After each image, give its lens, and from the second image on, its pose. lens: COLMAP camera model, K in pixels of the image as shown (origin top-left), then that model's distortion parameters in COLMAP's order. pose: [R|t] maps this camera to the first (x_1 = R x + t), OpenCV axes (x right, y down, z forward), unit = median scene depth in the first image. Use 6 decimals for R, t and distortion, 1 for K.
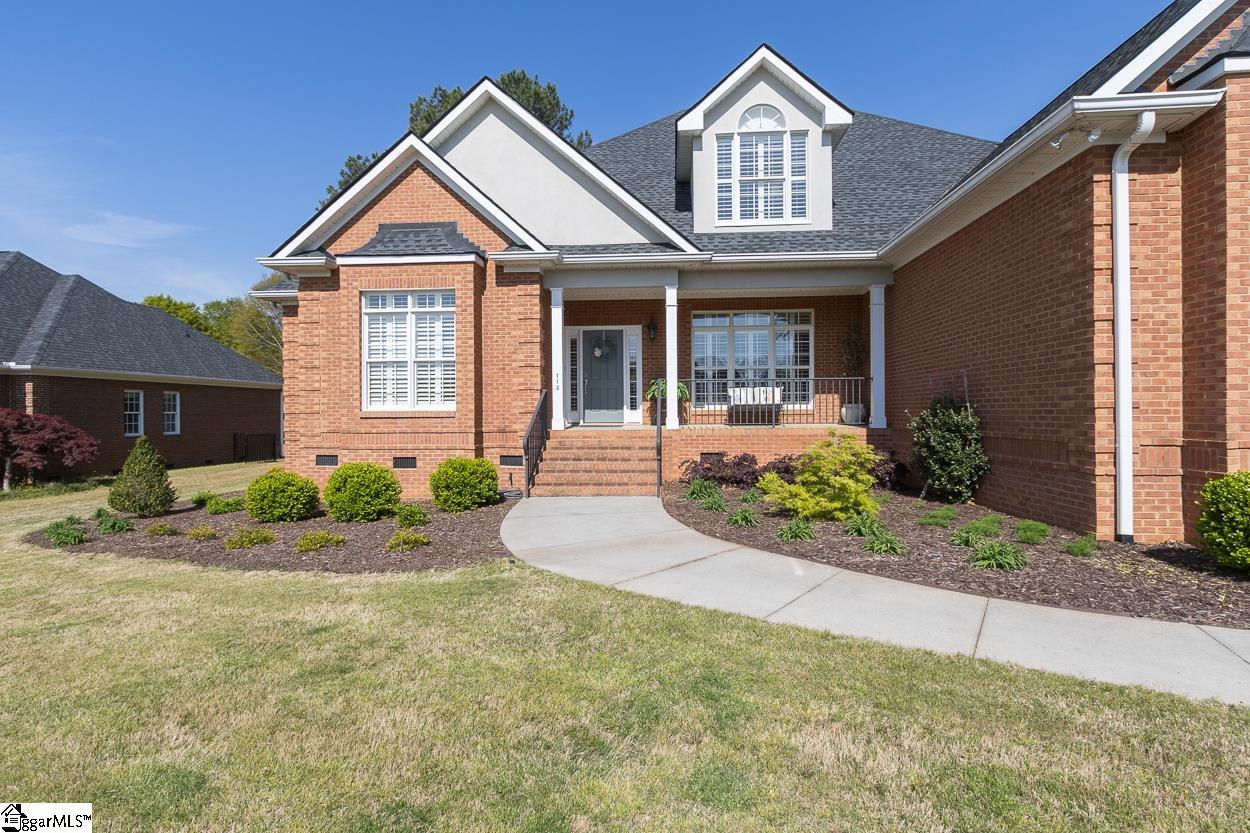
lens RADIAL K [[604.1, 0, 625.0], [0, 604.1, 416.5], [0, 0, 1]] dist [0.001984, 0.000032]
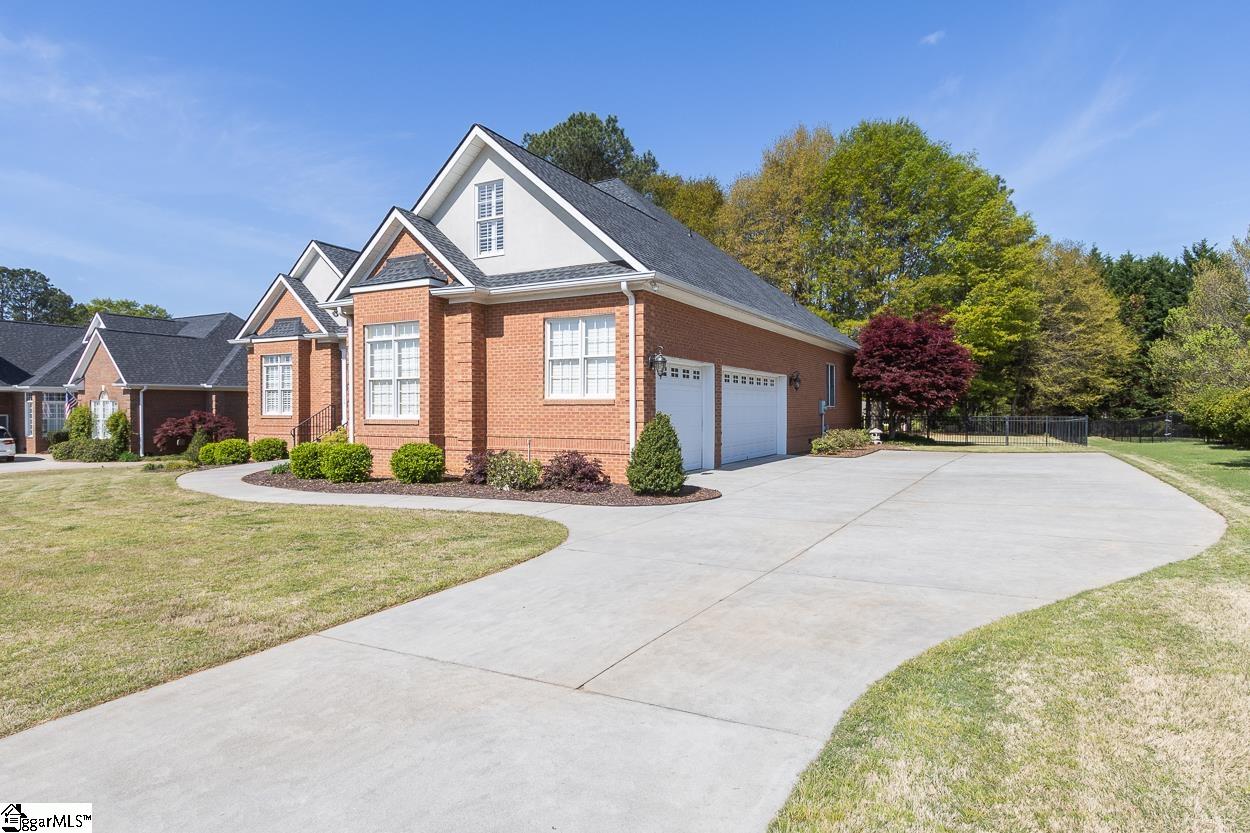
lens RADIAL K [[693.2, 0, 625.0], [0, 693.2, 416.5], [0, 0, 1]] dist [0.000050, 0.001997]
pose [[0.914445, 0.009848, -0.404591, 1.527987], [-0.007528, 0.999945, 0.007326, -0.028916], [0.404641, -0.003654, 0.914468, -0.590935]]
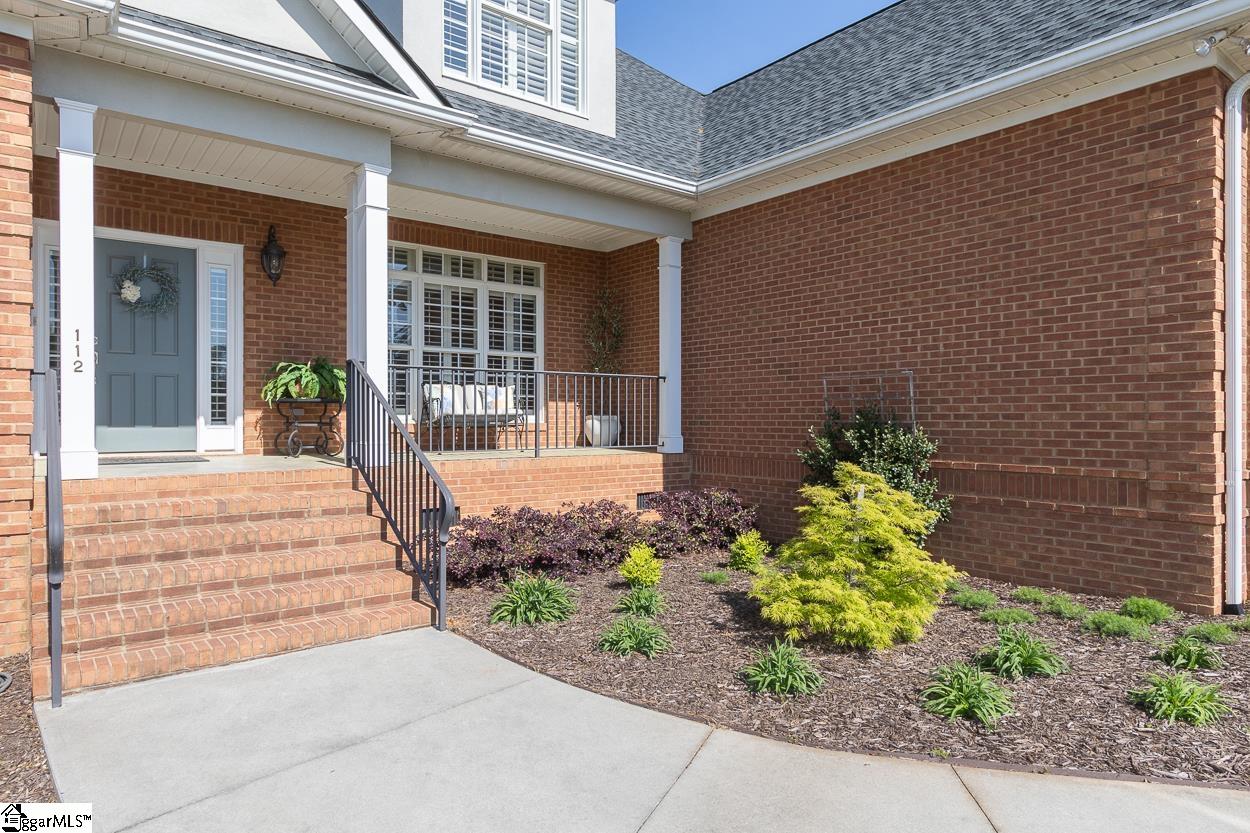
lens RADIAL K [[753.5, 0, 625.0], [0, 753.5, 416.5], [0, 0, 1]] dist [0.000049, -0.000763]
pose [[0.738289, 0.008162, 0.674435, -0.175031], [-0.000614, 0.999934, -0.011430, -0.011024], [-0.674484, 0.008025, 0.738246, 0.418425]]
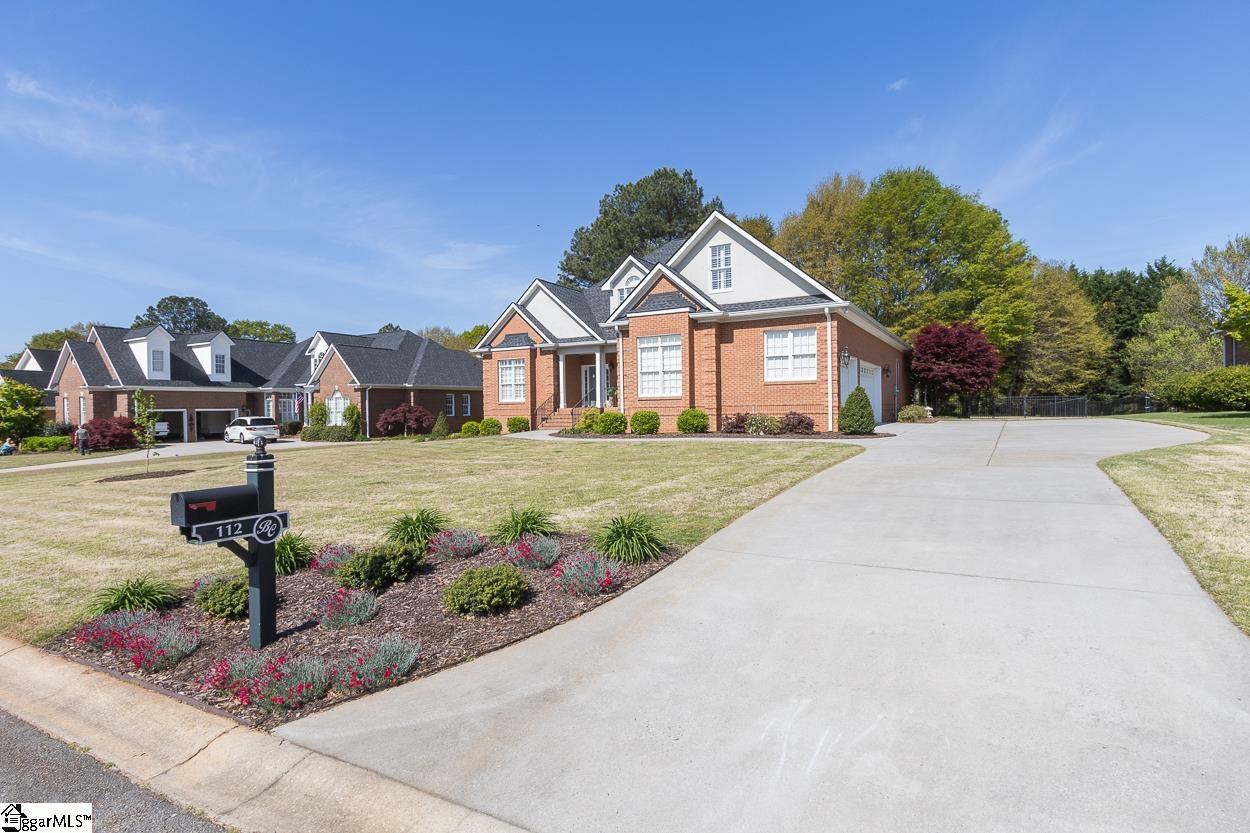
lens RADIAL K [[604.1, 0, 625.0], [0, 604.1, 416.5], [0, 0, 1]] dist [0.001984, 0.000032]
pose [[0.904180, -0.001481, -0.427149, 1.264870], [0.007021, 0.999910, 0.011394, 0.030101], [0.427094, -0.013302, 0.904109, -1.271479]]
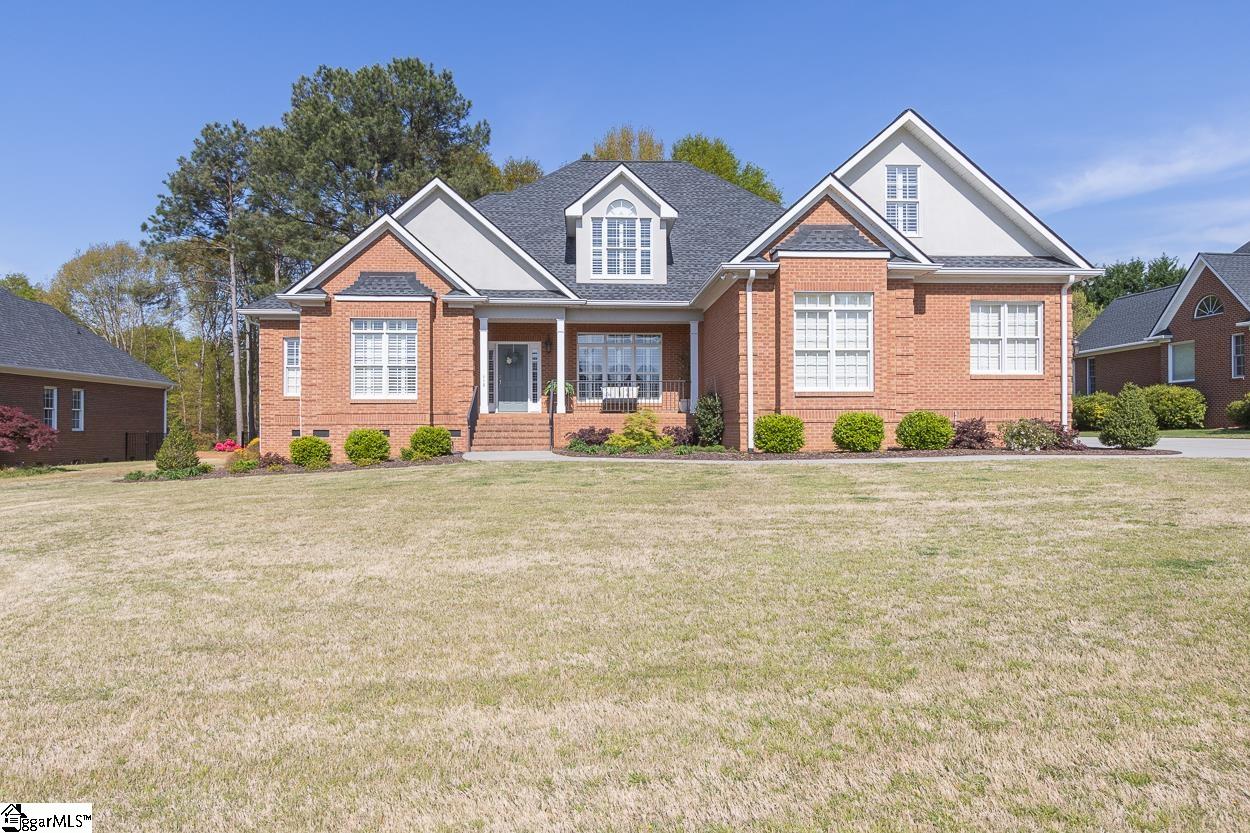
lens RADIAL K [[797.0, 0, 625.0], [0, 797.0, 416.5], [0, 0, 1]] dist [0.003942, -0.000811]
pose [[0.991385, 0.005576, 0.130859, -0.023317], [-0.002659, 0.999744, -0.022455, 0.072342], [-0.130951, 0.021913, 0.991147, -0.978247]]
